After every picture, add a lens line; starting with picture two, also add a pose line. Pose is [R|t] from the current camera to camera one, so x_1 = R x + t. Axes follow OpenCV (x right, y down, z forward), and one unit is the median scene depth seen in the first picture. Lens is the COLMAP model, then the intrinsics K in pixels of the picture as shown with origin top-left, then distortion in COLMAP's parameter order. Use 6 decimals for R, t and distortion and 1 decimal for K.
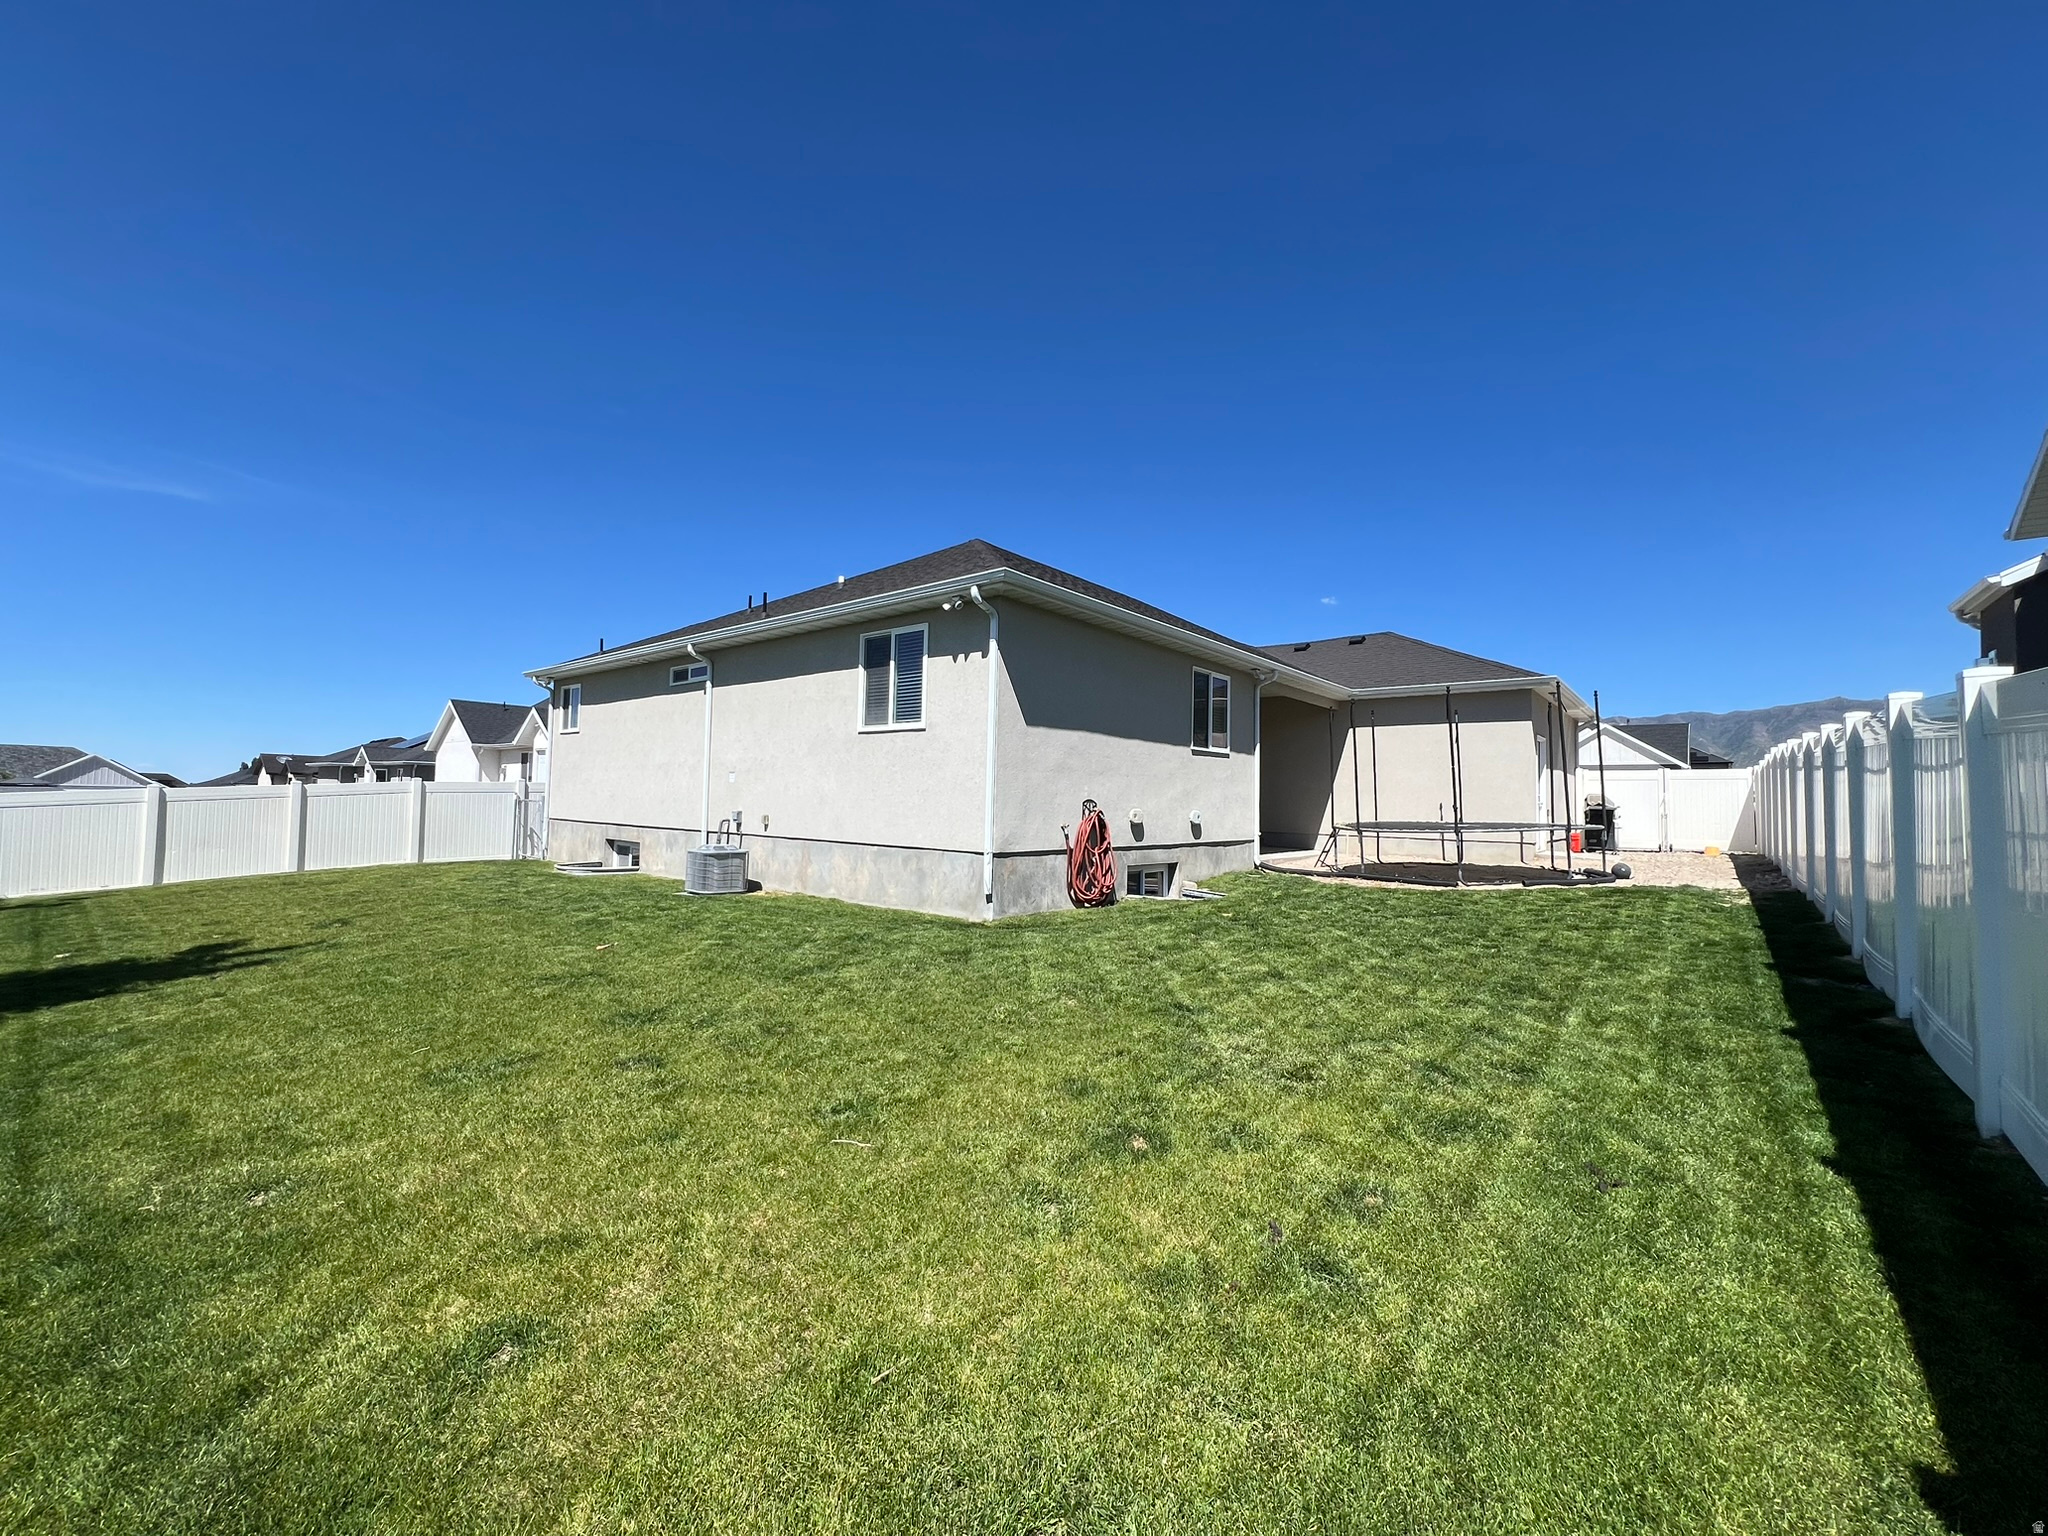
lens RADIAL K [[829.7, 0, 1024.0], [0, 829.7, 768.0], [0, 0, 1]] dist [0.003248, -0.000084]
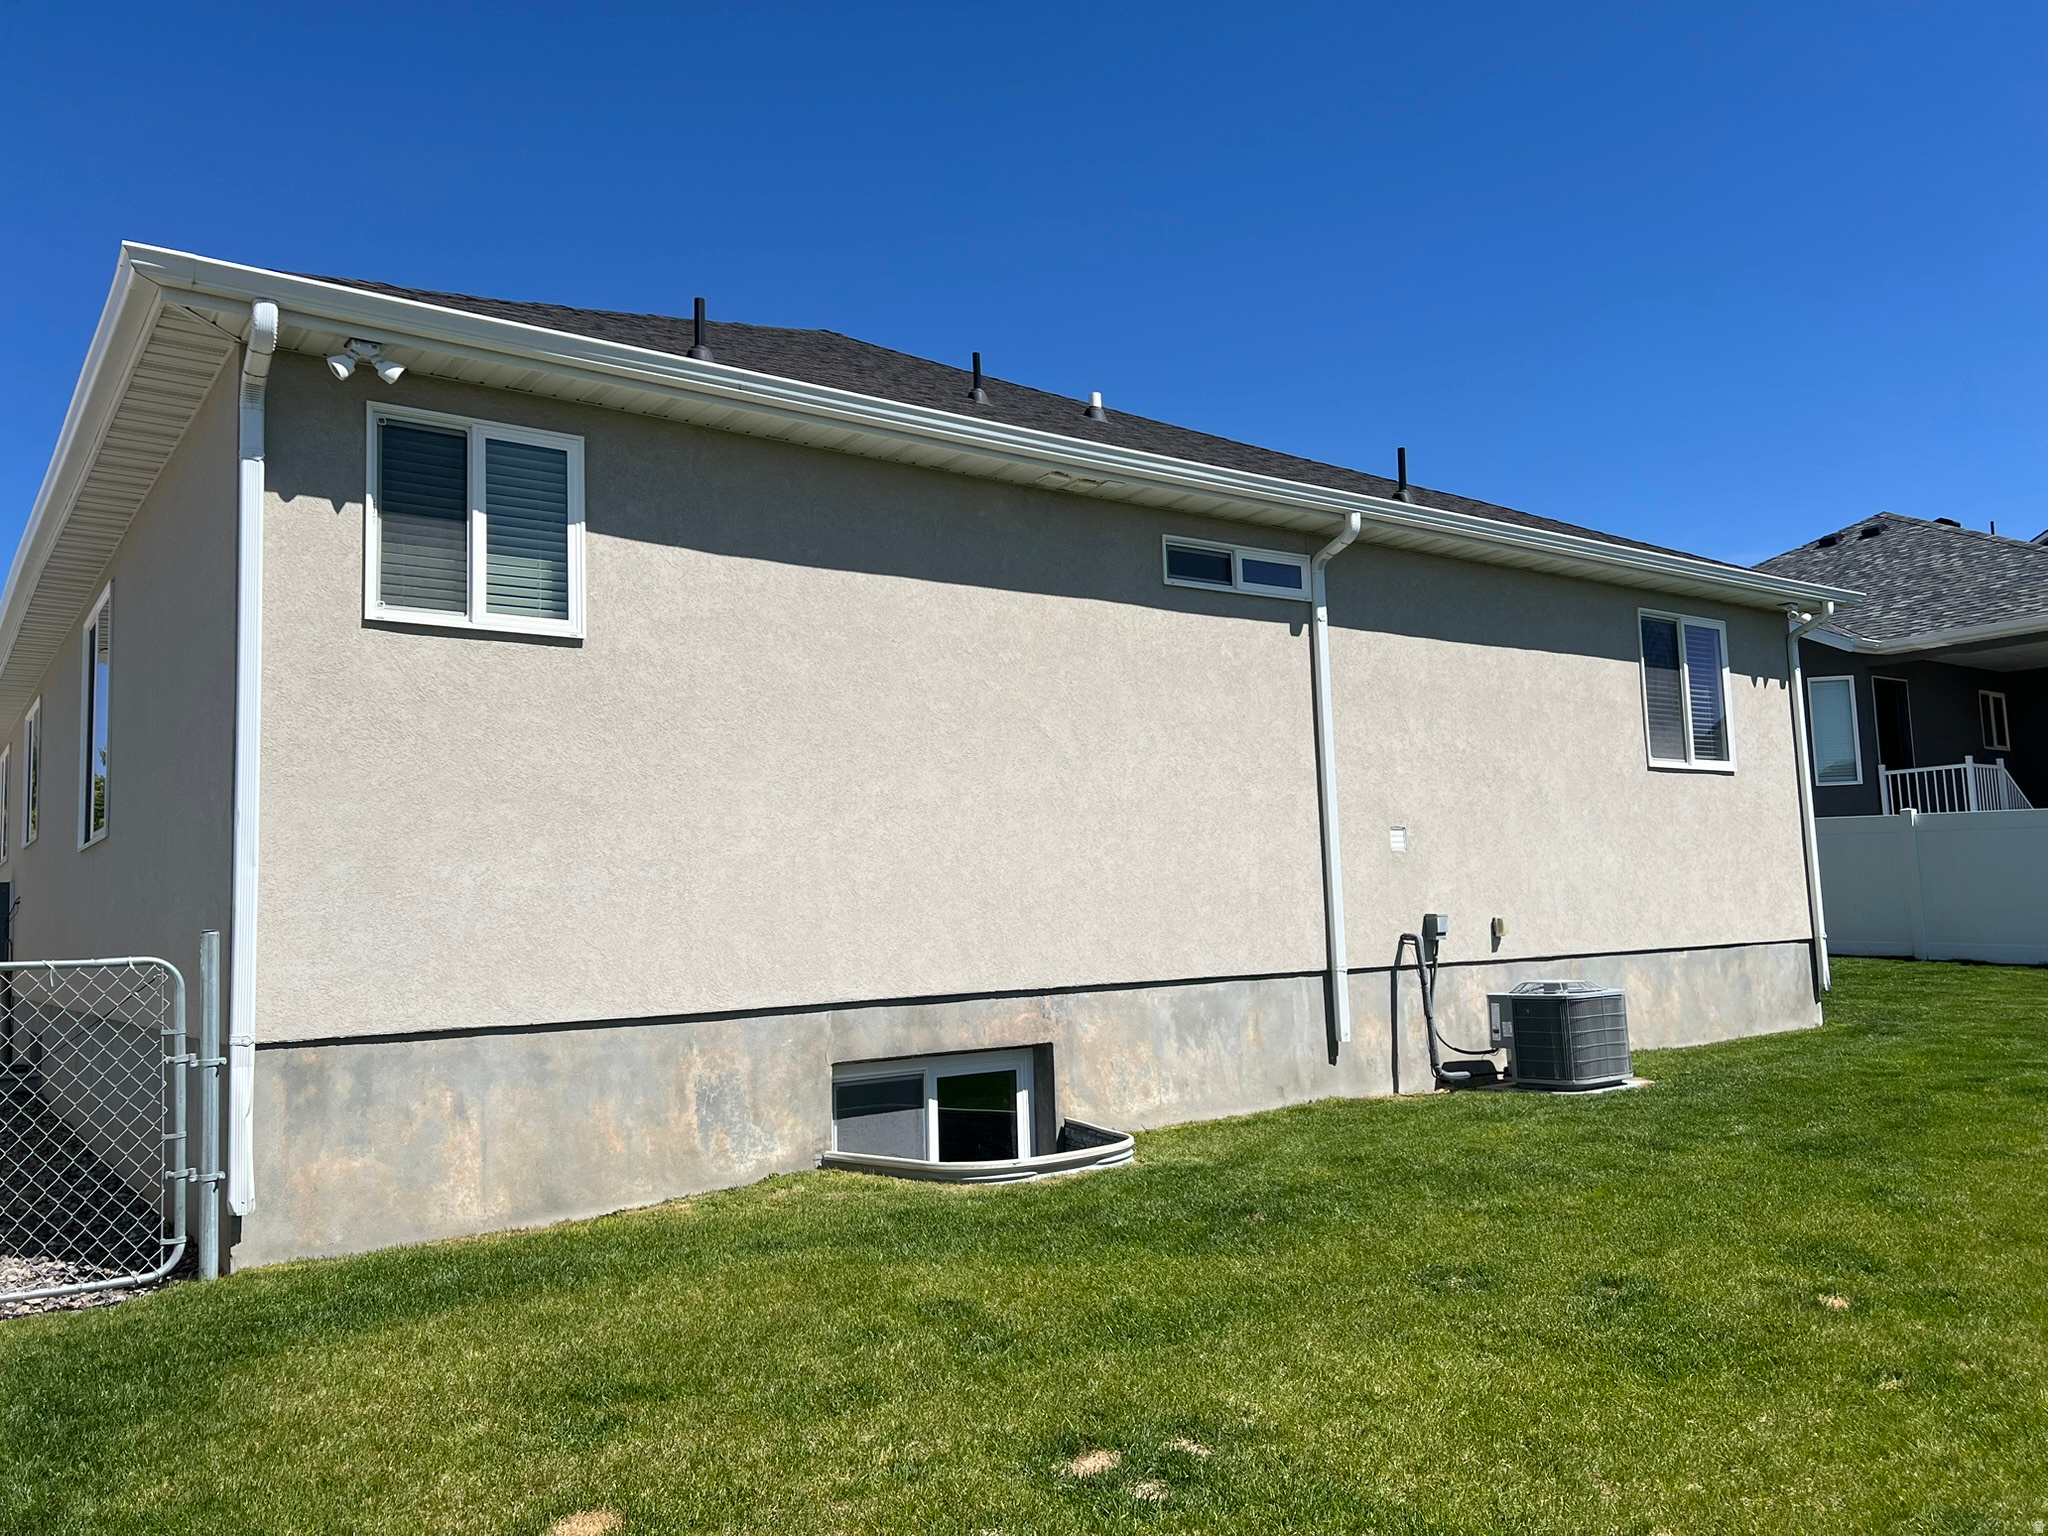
lens RADIAL K [[1660.1, 0, 1024.0], [0, 1660.1, 768.0], [0, 0, 1]] dist [0.056923, -0.001686]
pose [[0.192506, 0.052453, 0.979893, -1.487632], [-0.006268, 0.998616, -0.052224, 0.024152], [-0.981276, 0.003912, 0.192568, 1.206396]]
